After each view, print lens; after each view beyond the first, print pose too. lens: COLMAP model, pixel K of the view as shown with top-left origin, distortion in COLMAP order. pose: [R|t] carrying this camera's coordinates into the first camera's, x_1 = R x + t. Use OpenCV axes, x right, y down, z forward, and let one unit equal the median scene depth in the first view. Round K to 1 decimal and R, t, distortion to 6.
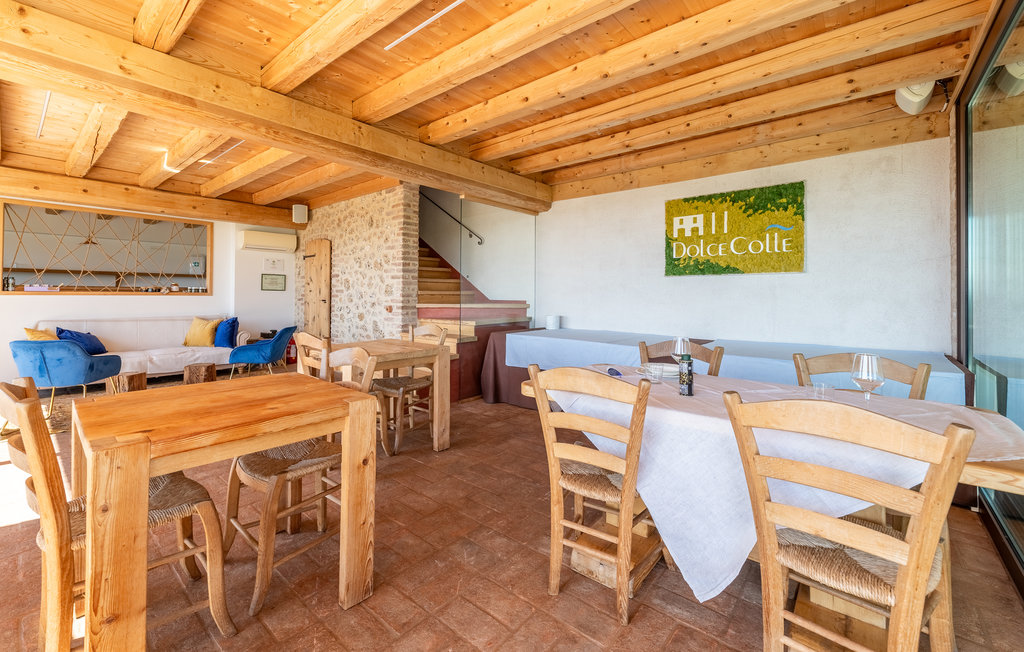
lens RADIAL K [[421.1, 0, 512.9], [0, 421.1, 288.9], [0, 0, 1]] dist [-0.001995, -0.000762]
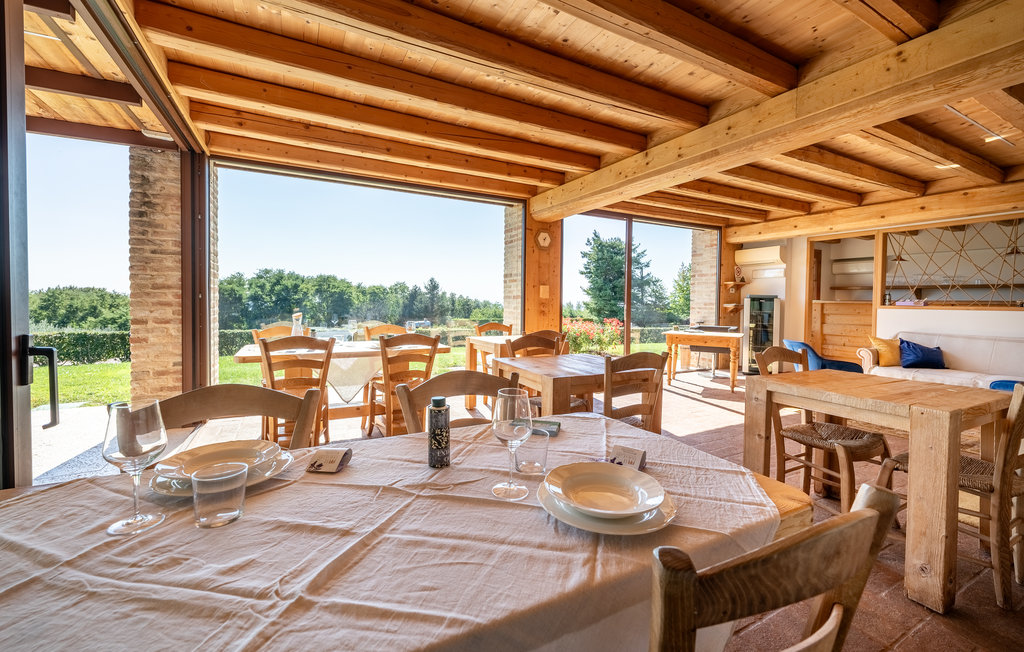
lens RADIAL K [[415.9, 0, 511.6], [0, 415.9, 312.0], [0, 0, 1]] dist [0.000949, -0.000042]
pose [[-0.375401, 0.010616, -0.926802, 0.273761], [-0.003025, 0.999915, 0.012679, 0.010654], [0.926858, 0.007563, -0.375337, 0.393558]]
